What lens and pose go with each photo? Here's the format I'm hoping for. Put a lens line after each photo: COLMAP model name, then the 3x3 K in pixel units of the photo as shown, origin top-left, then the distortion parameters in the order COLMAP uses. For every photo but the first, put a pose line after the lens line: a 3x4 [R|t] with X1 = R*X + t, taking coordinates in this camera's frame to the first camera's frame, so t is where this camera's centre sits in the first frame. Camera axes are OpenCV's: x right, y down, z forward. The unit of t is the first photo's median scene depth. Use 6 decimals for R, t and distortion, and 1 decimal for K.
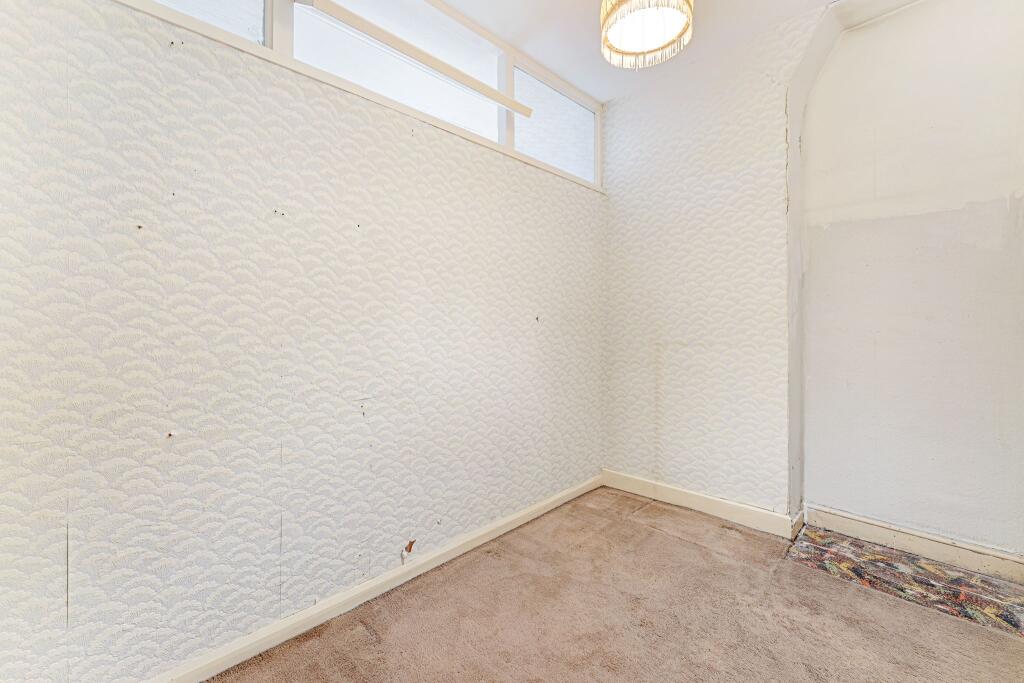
lens RADIAL K [[419.7, 0, 512.0], [0, 419.7, 341.5], [0, 0, 1]] dist [0.000921, 0.000212]
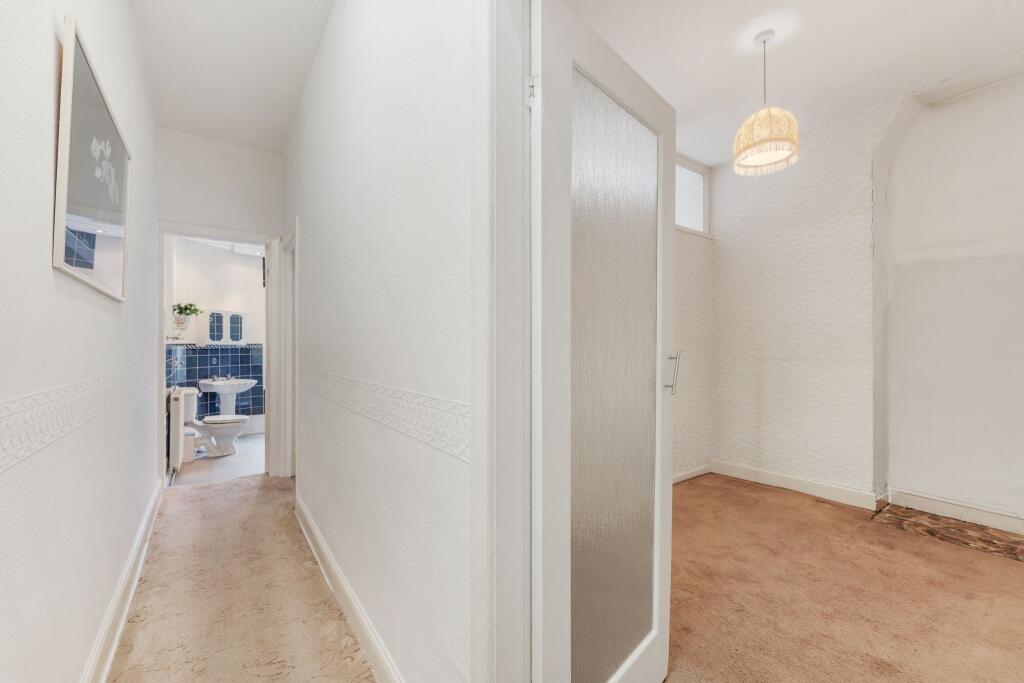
lens RADIAL K [[418.7, 0, 511.9], [0, 418.7, 357.4], [0, 0, 1]] dist [0.001179, 0.000314]
pose [[0.987763, 0.006237, -0.155840, -0.236103], [-0.007788, 0.999926, -0.009345, 0.022066], [0.155770, 0.010444, 0.987738, -0.443363]]
